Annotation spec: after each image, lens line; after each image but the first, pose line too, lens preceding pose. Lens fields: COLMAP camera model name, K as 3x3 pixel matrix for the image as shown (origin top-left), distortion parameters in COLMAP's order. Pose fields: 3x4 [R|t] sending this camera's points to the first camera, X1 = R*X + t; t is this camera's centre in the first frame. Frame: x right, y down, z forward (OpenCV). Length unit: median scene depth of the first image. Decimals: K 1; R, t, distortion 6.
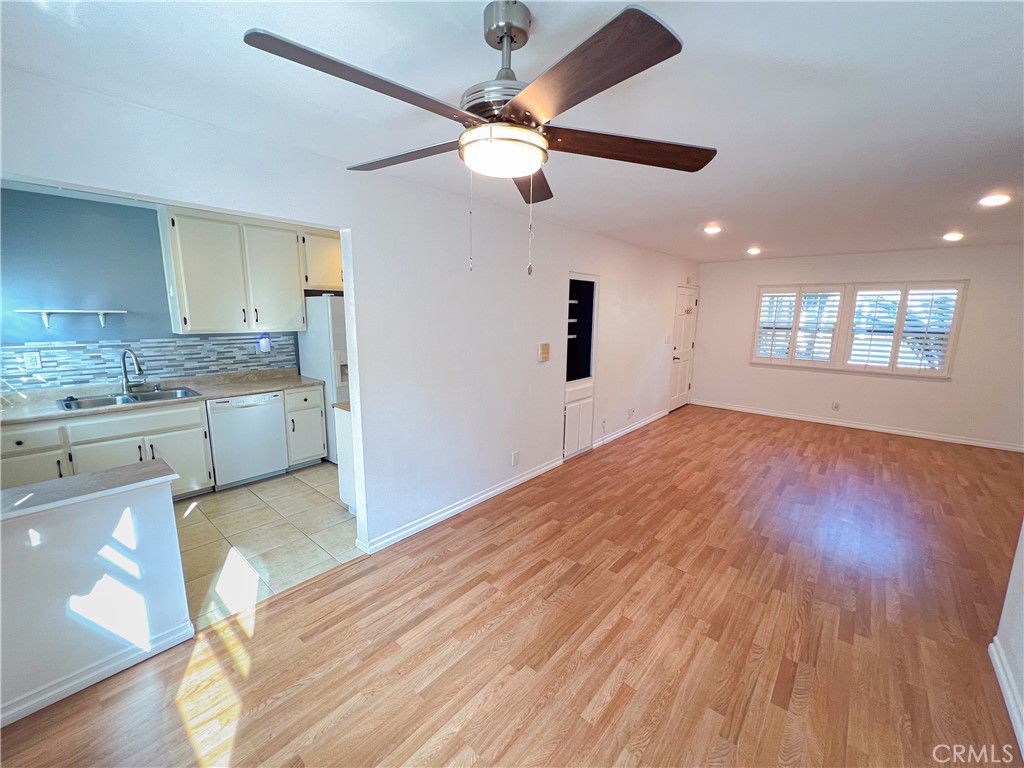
lens RADIAL K [[417.7, 0, 513.4], [0, 417.7, 385.3], [0, 0, 1]] dist [-0.000193, 0.000962]
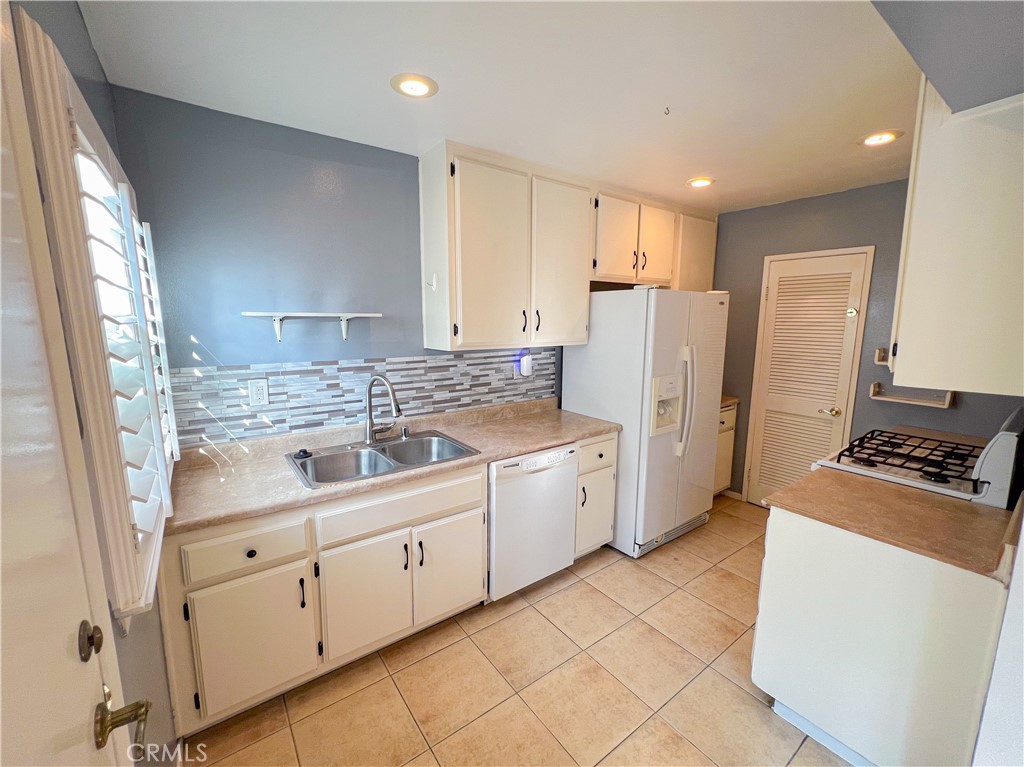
lens RADIAL K [[417.7, 0, 508.2], [0, 417.7, 383.1], [0, 0, 1]] dist [-0.000193, 0.000962]
pose [[0.976338, 0.028272, -0.214394, -0.574571], [-0.032559, 0.999334, -0.016489, -0.067151], [0.213785, 0.023079, 0.976608, 0.412426]]
